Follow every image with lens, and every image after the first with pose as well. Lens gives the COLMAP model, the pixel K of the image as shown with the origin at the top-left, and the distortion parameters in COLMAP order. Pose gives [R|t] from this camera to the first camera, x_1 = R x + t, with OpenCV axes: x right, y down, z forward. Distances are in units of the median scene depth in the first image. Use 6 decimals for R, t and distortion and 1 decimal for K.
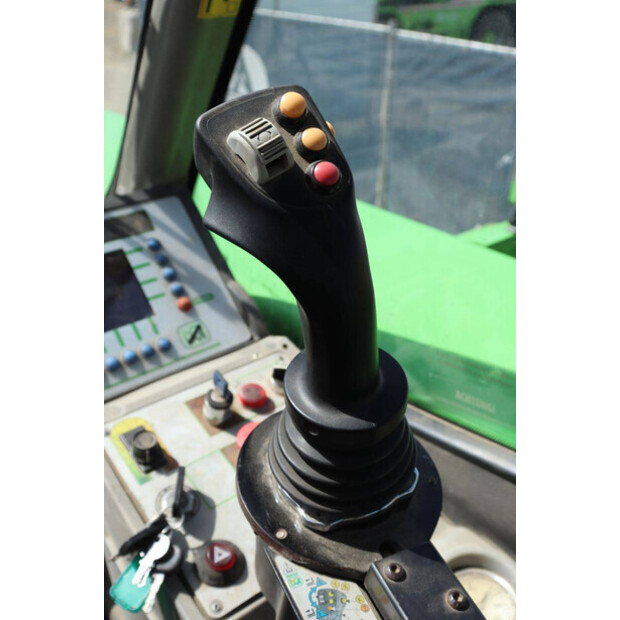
lens RADIAL K [[662.0, 0, 302.1], [0, 662.0, 316.5], [0, 0, 1]] dist [-0.070366, 0.038014]
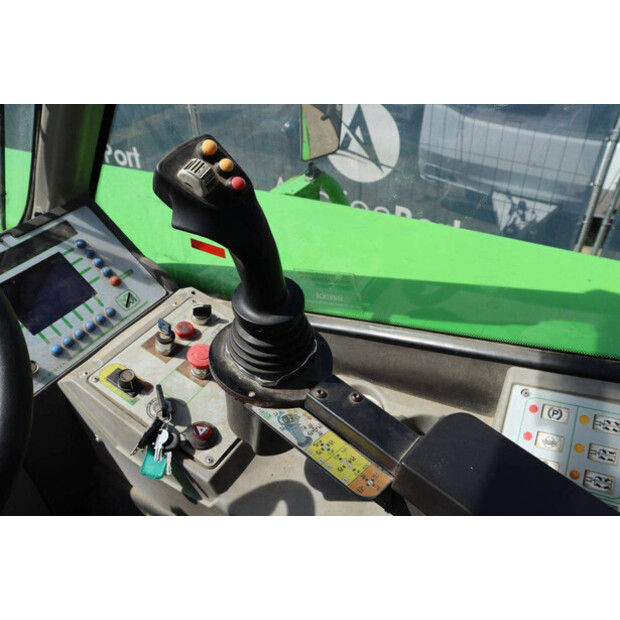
lens RADIAL K [[516.8, 0, 310.0], [0, 516.8, 310.0], [0, 0, 1]] dist [-0.181818, 0.188432]
pose [[0.935755, -0.245611, 0.253058, -0.111400], [0.217959, 0.966922, 0.132501, -0.015864], [-0.277231, -0.068832, 0.958335, -0.197758]]
